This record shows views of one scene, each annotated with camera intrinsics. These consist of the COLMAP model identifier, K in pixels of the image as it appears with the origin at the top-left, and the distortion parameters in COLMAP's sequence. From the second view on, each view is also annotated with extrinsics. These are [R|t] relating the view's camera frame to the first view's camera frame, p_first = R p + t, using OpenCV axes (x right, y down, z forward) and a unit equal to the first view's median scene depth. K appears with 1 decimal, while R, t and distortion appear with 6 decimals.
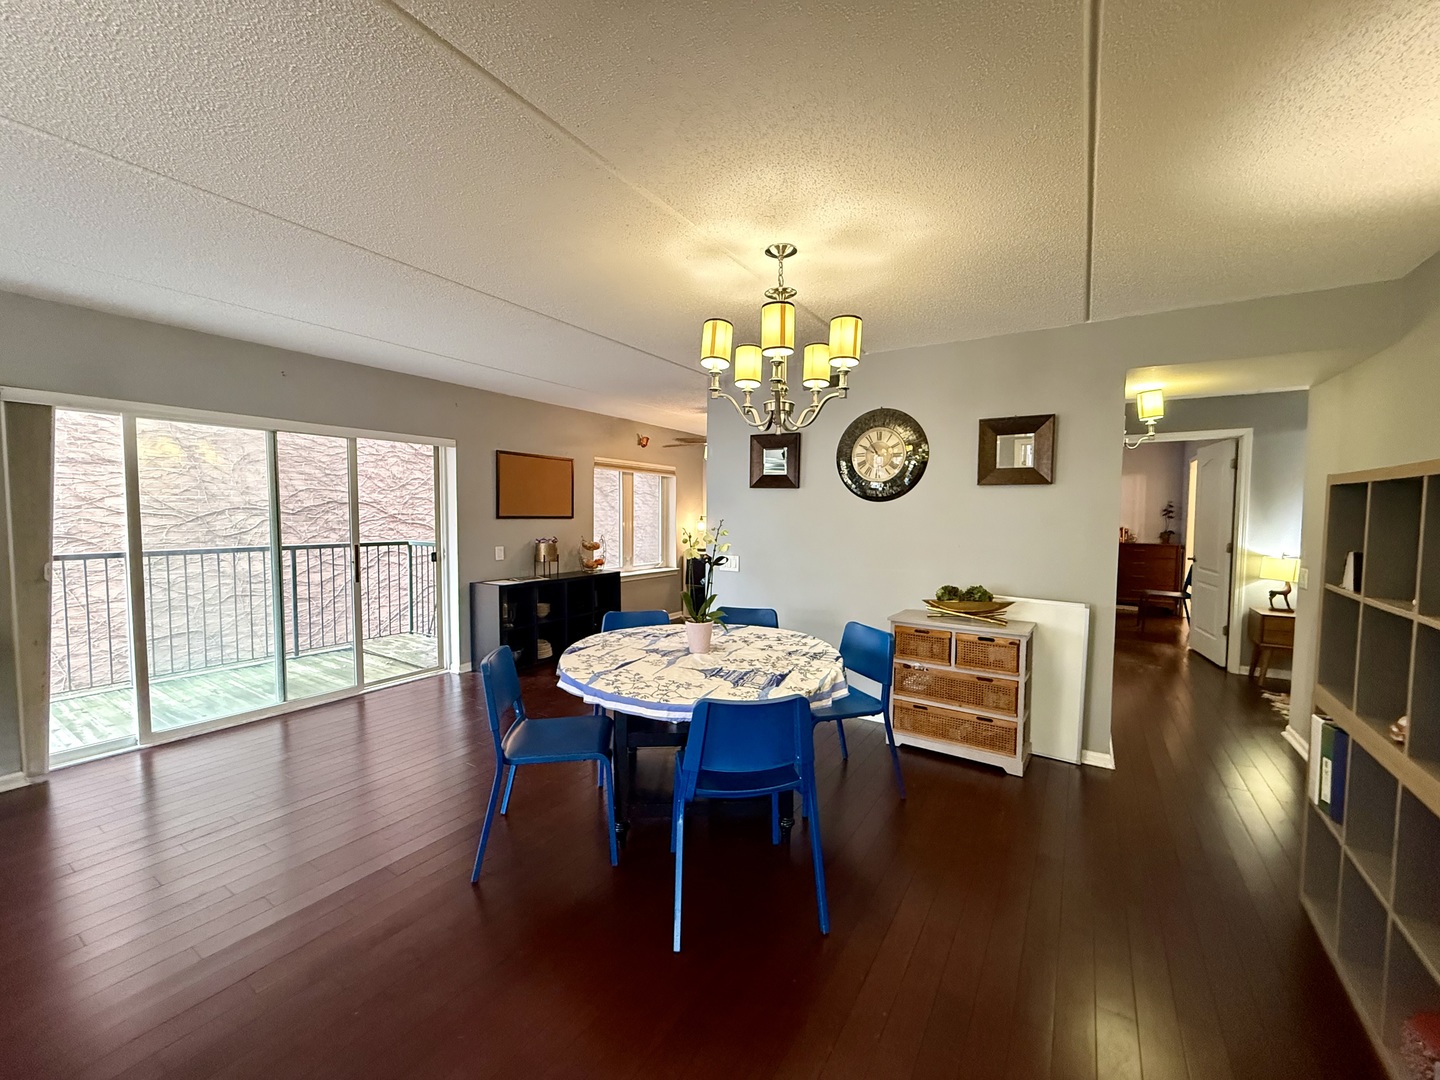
lens RADIAL K [[573.3, 0, 720.0], [0, 573.3, 540.0], [0, 0, 1]] dist [0.000211, 0.000166]
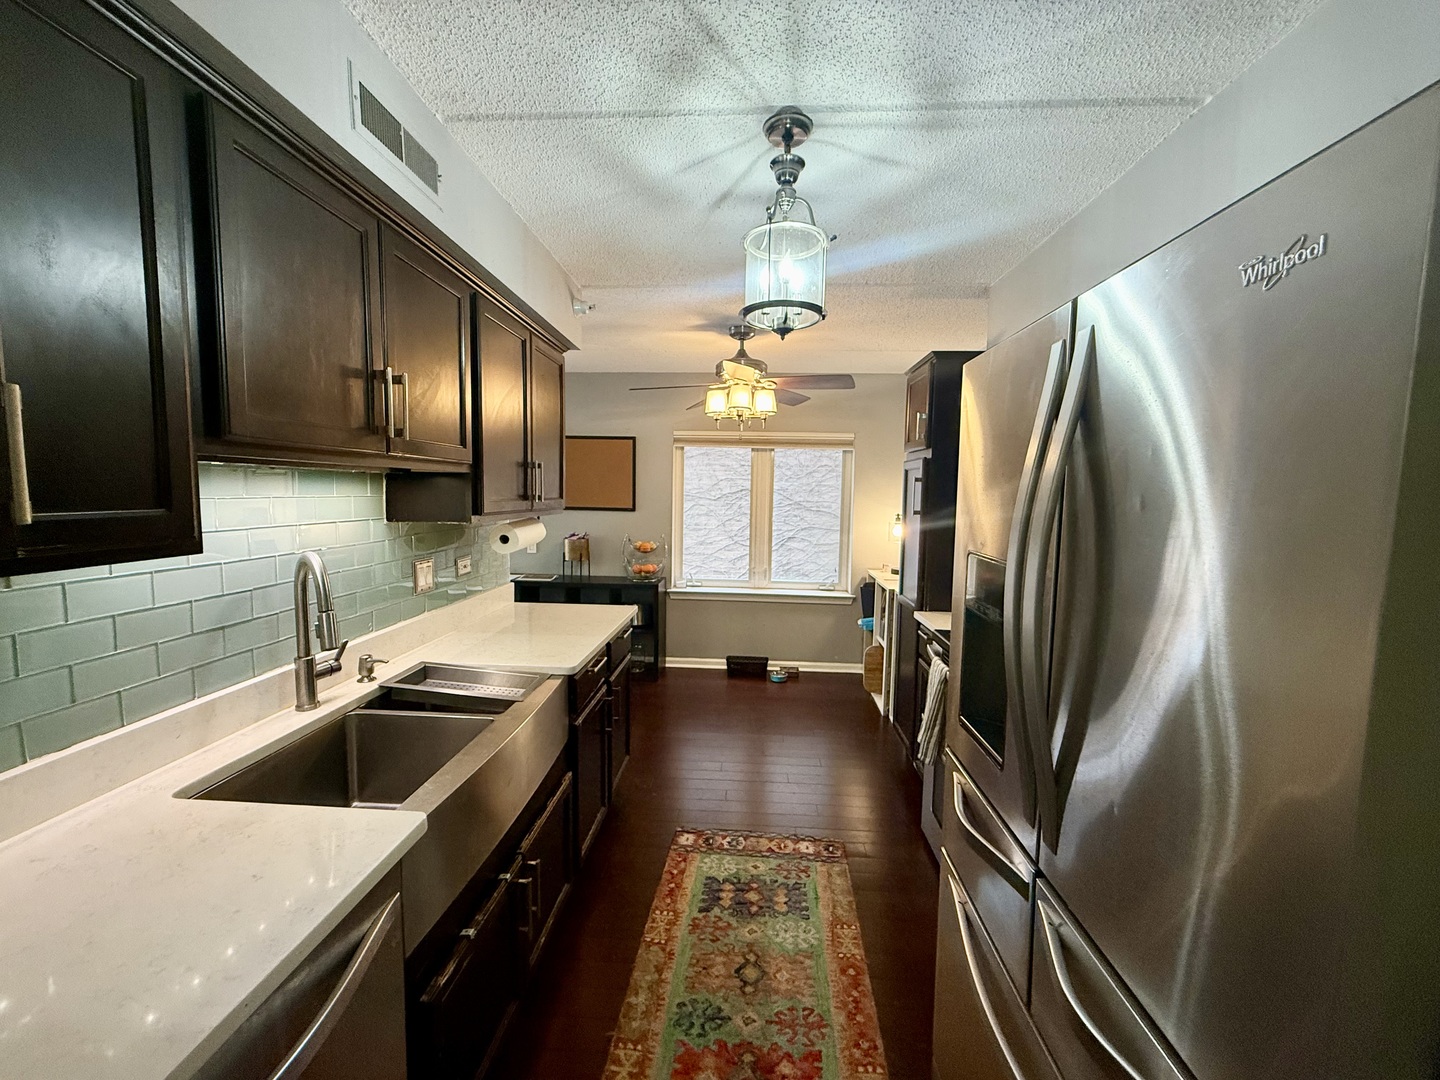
lens RADIAL K [[573.3, 0, 720.0], [0, 573.3, 540.0], [0, 0, 1]] dist [0.000211, 0.000166]
pose [[0.485254, 0.077282, -0.870951, 0.414252], [-0.056951, 0.996765, 0.056715, -0.041515], [0.872516, 0.022081, 0.488086, 0.592926]]
